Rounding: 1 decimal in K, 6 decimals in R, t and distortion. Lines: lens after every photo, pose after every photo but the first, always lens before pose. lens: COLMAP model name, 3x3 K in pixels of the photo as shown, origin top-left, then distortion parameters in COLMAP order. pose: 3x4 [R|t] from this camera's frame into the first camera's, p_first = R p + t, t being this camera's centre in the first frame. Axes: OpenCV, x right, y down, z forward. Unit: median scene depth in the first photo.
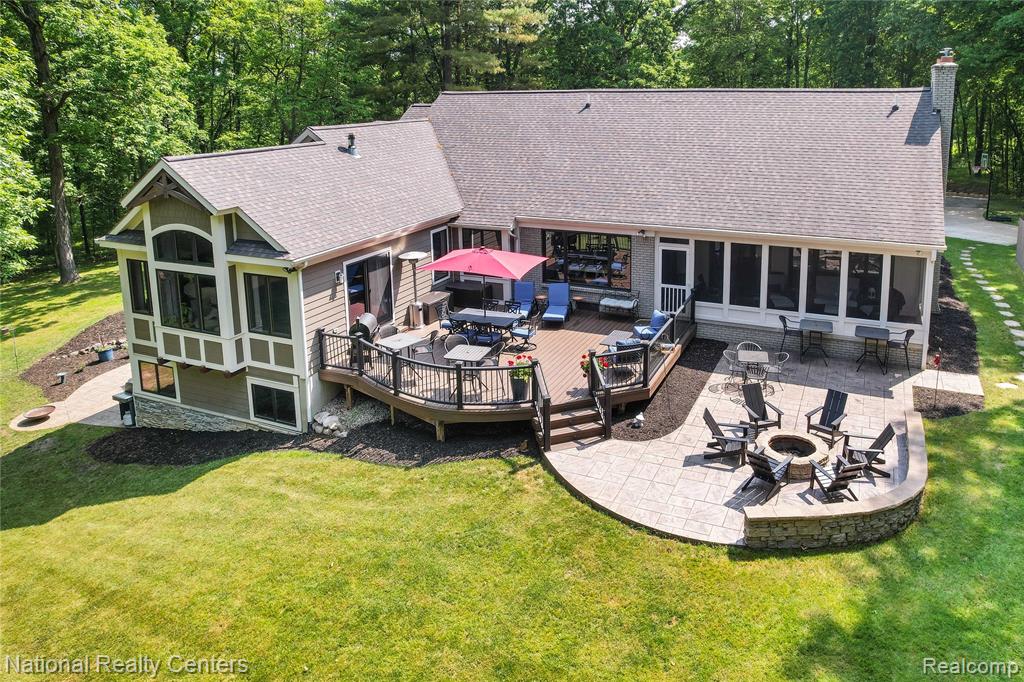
lens RADIAL K [[712.9, 0, 575.6], [0, 712.9, 185.6], [0, 0, 1]] dist [-0.069187, 0.033518]
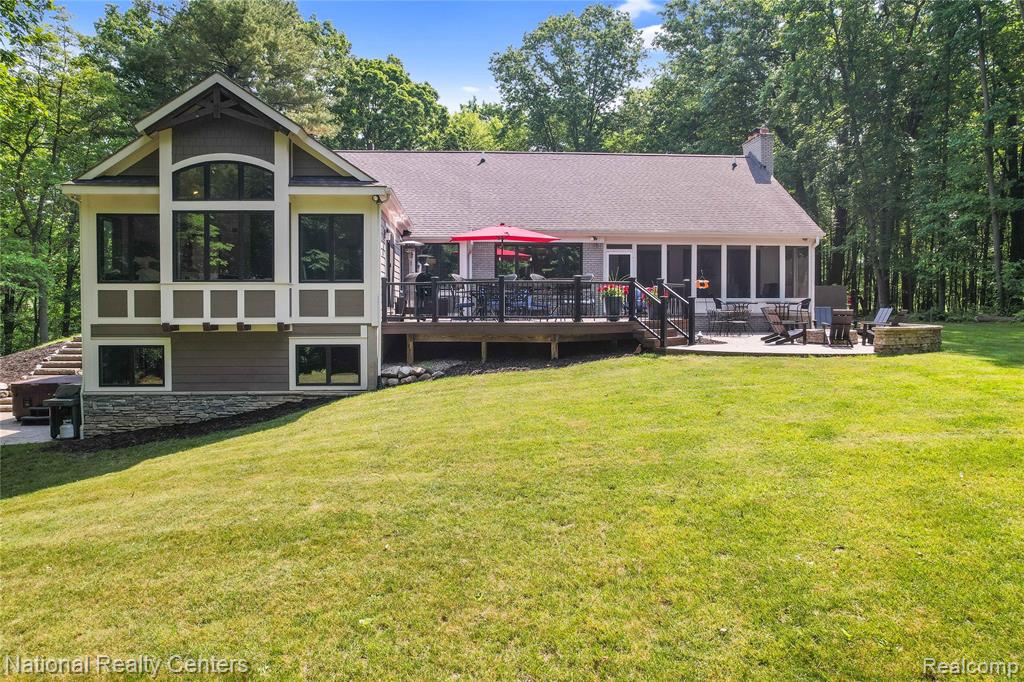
lens RADIAL K [[668.4, 0, 516.6], [0, 668.4, 314.2], [0, 0, 1]] dist [-0.028461, 0.000488]
pose [[0.894134, 0.004271, 0.447780, -0.607085], [0.049727, 0.992823, -0.108765, 0.359190], [-0.445030, 0.119517, 0.887504, 0.130765]]
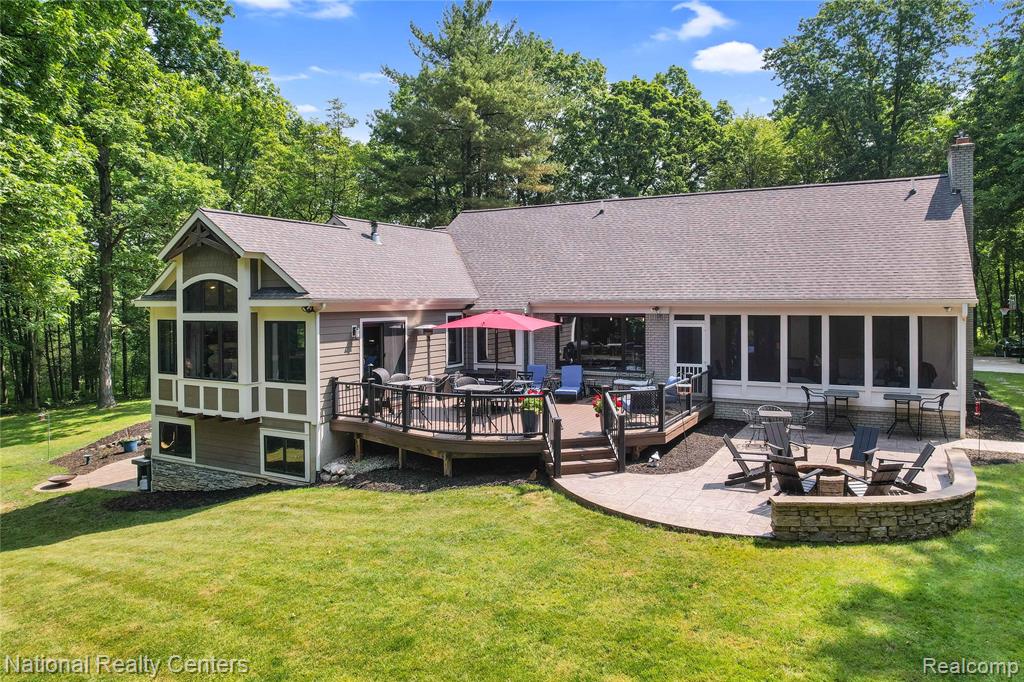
lens RADIAL K [[694.5, 0, 529.0], [0, 694.5, 293.2], [0, 0, 1]] dist [-0.086451, 0.070950]
pose [[0.995979, 0.003522, -0.089518, 0.003430], [-0.016231, 0.989785, -0.141644, 0.219910], [0.088105, 0.142528, 0.985862, 0.036026]]
